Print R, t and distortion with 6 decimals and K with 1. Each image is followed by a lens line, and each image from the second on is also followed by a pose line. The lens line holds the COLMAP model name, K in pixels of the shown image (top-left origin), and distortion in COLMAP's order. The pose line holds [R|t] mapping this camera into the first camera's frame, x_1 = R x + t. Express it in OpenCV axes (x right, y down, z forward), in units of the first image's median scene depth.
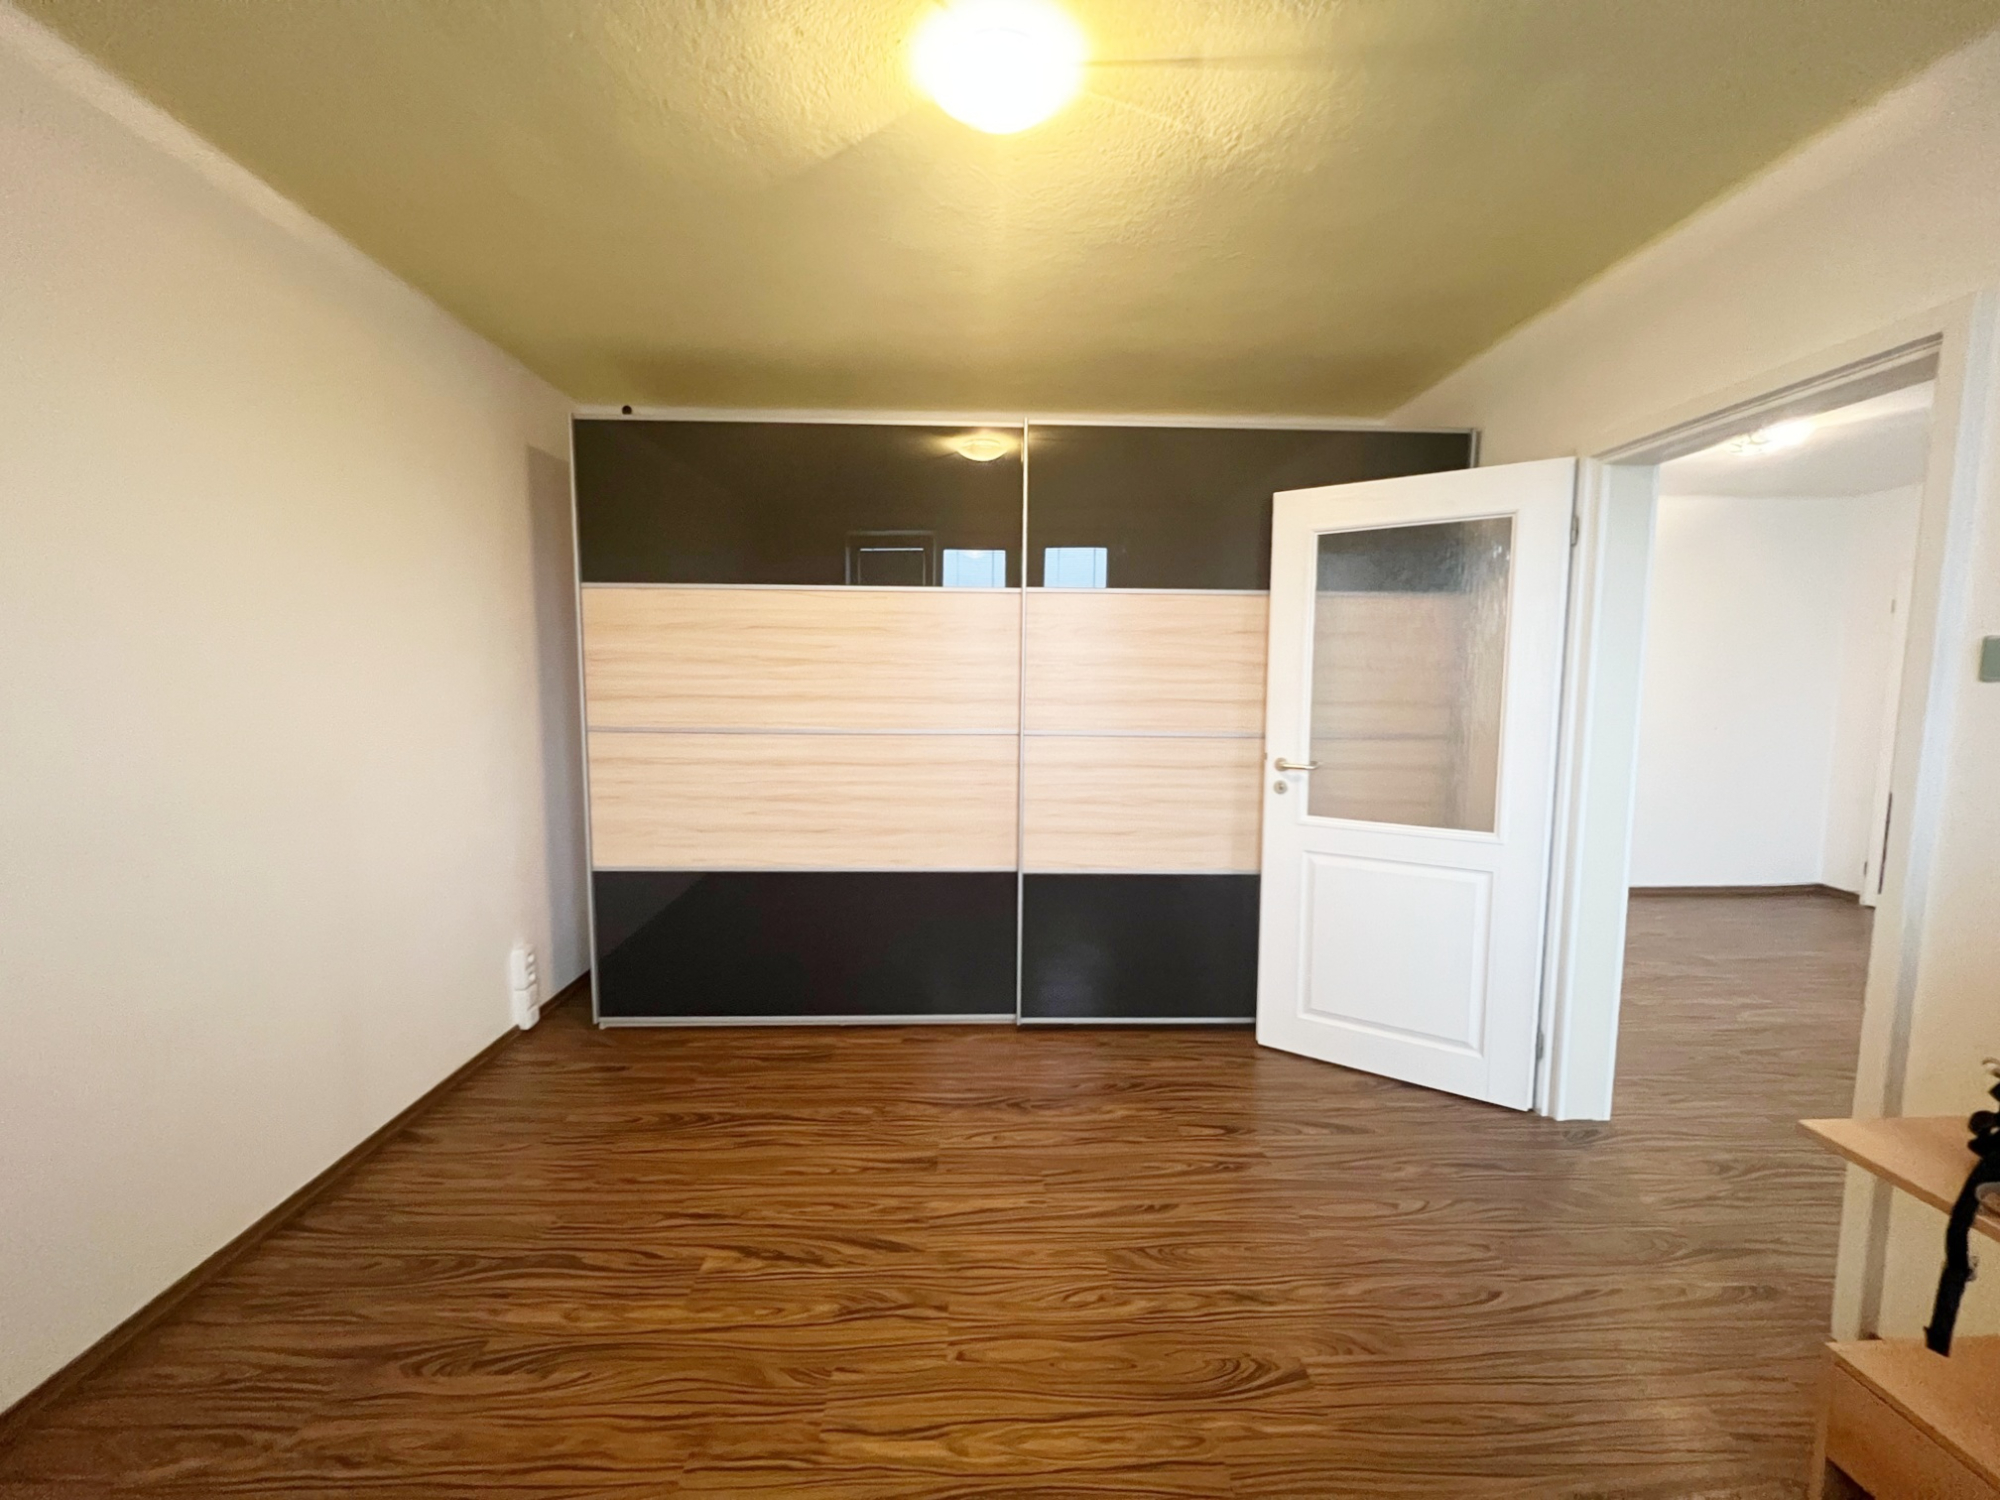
lens RADIAL K [[797.8, 0, 1000.8], [0, 797.8, 744.6], [0, 0, 1]] dist [0.002407, 0.000035]
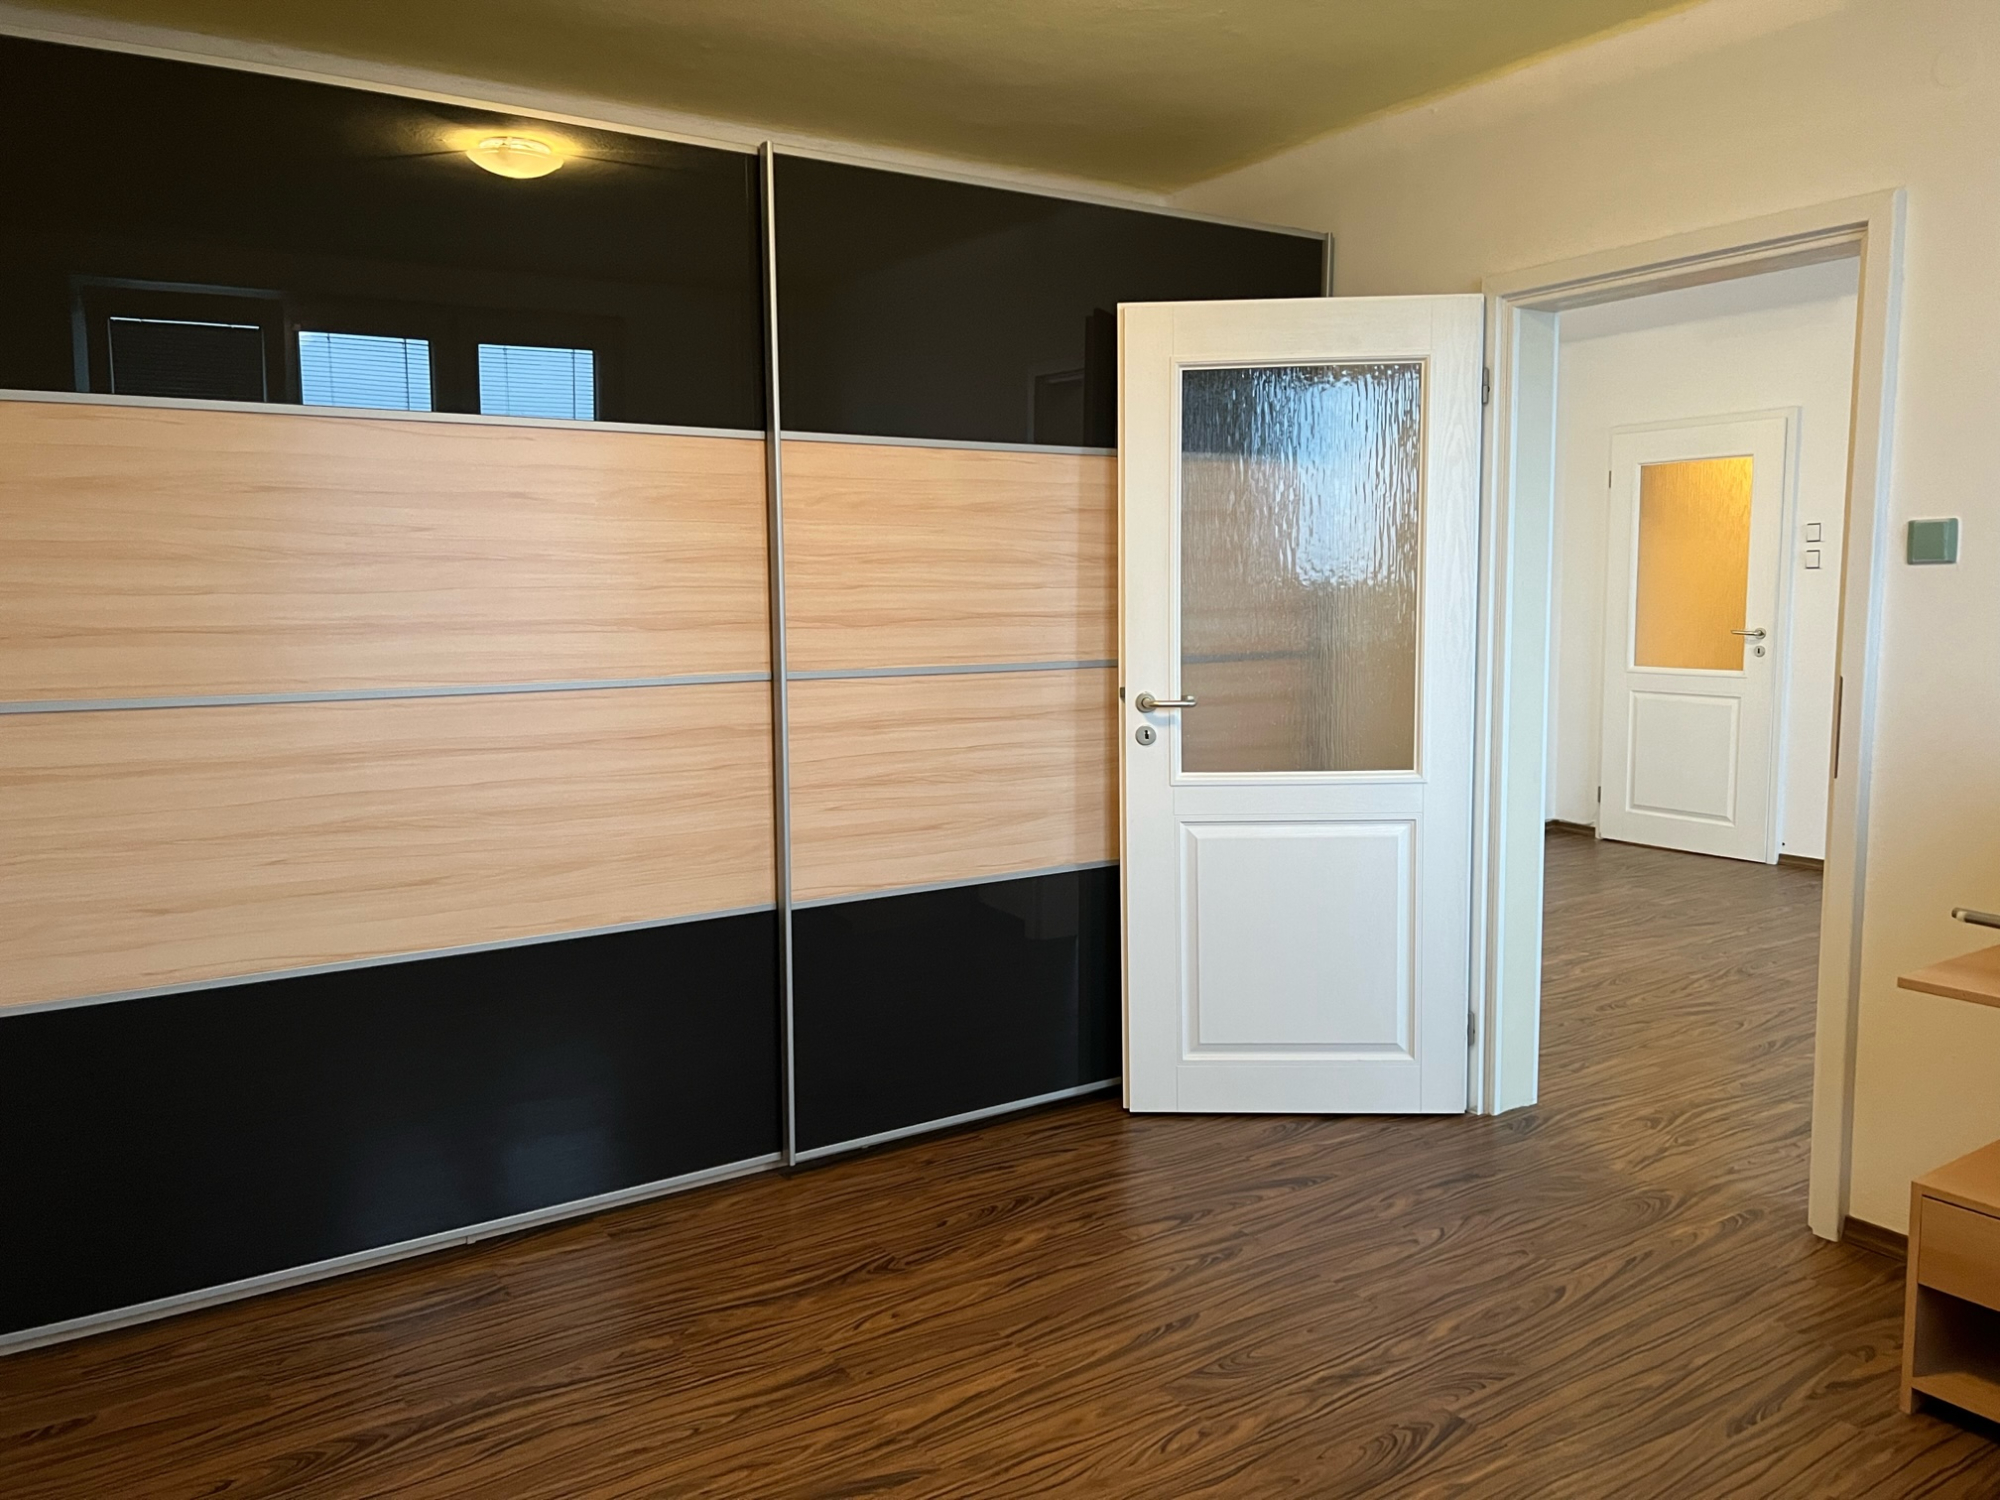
lens RADIAL K [[1499.4, 0, 997.7], [0, 1499.4, 750.4], [0, 0, 1]] dist [0.040518, -0.026182]
pose [[0.855654, -0.074707, 0.512128, -0.461450], [0.062243, 0.997199, 0.041473, 0.004735], [-0.513792, -0.003610, 0.857907, -0.051737]]
